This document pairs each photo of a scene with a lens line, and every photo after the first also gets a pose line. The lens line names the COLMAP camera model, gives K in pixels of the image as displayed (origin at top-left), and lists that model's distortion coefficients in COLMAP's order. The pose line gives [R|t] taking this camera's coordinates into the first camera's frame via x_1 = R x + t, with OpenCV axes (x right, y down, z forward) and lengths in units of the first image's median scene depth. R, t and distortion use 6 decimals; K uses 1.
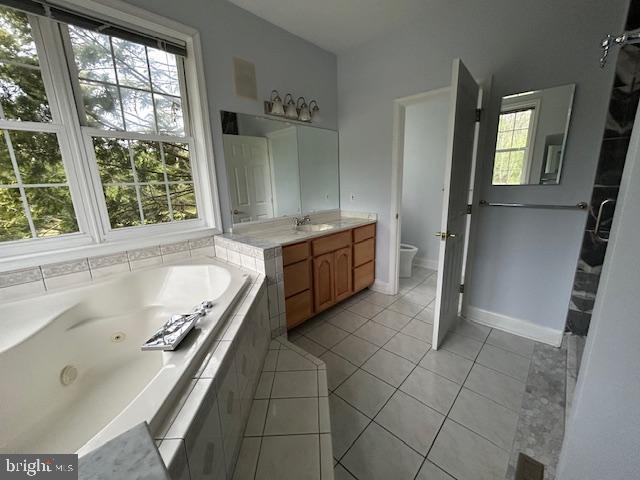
lens RADIAL K [[258.7, 0, 319.0], [0, 258.7, 237.3], [0, 0, 1]] dist [0.003860, 0.000678]
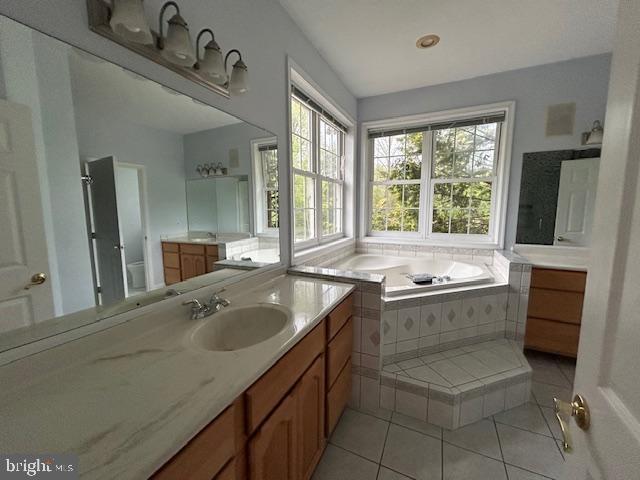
lens RADIAL K [[258.7, 0, 323.1], [0, 258.7, 238.2], [0, 0, 1]] dist [0.003860, 0.000678]
pose [[0.319994, 0.143596, -0.936474, 0.583477], [-0.212695, 0.974105, 0.076688, 0.023833], [0.923236, 0.174644, 0.342250, -0.273724]]
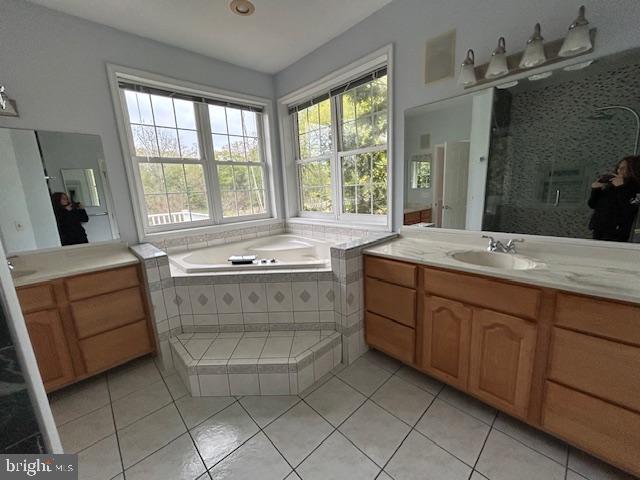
lens RADIAL K [[258.7, 0, 320.7], [0, 258.7, 237.4], [0, 0, 1]] dist [0.003860, 0.000678]
pose [[-0.051076, 0.216094, -0.975036, 0.758124], [-0.165905, 0.960909, 0.221654, -0.201982], [0.984818, 0.173084, -0.013228, 0.835969]]
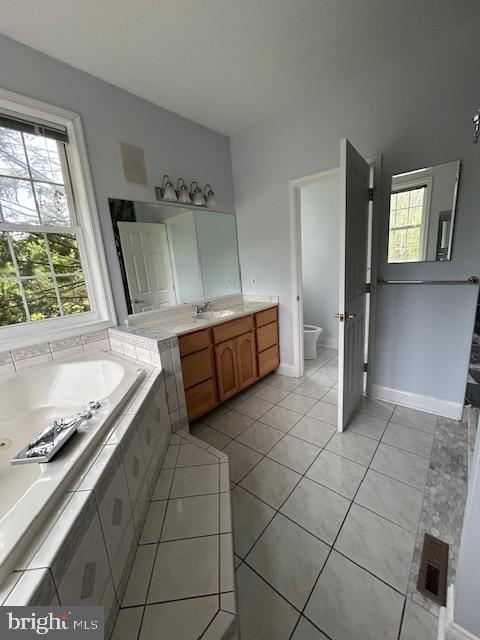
lens RADIAL K [[258.7, 0, 241.0], [0, 258.7, 319.2], [0, 0, 1]] dist [0.003860, 0.000678]
pose [[0.997596, -0.052079, 0.045719, 0.045883], [0.052327, 0.998621, -0.004255, -0.011817], [-0.045434, 0.006637, 0.998945, 0.024761]]
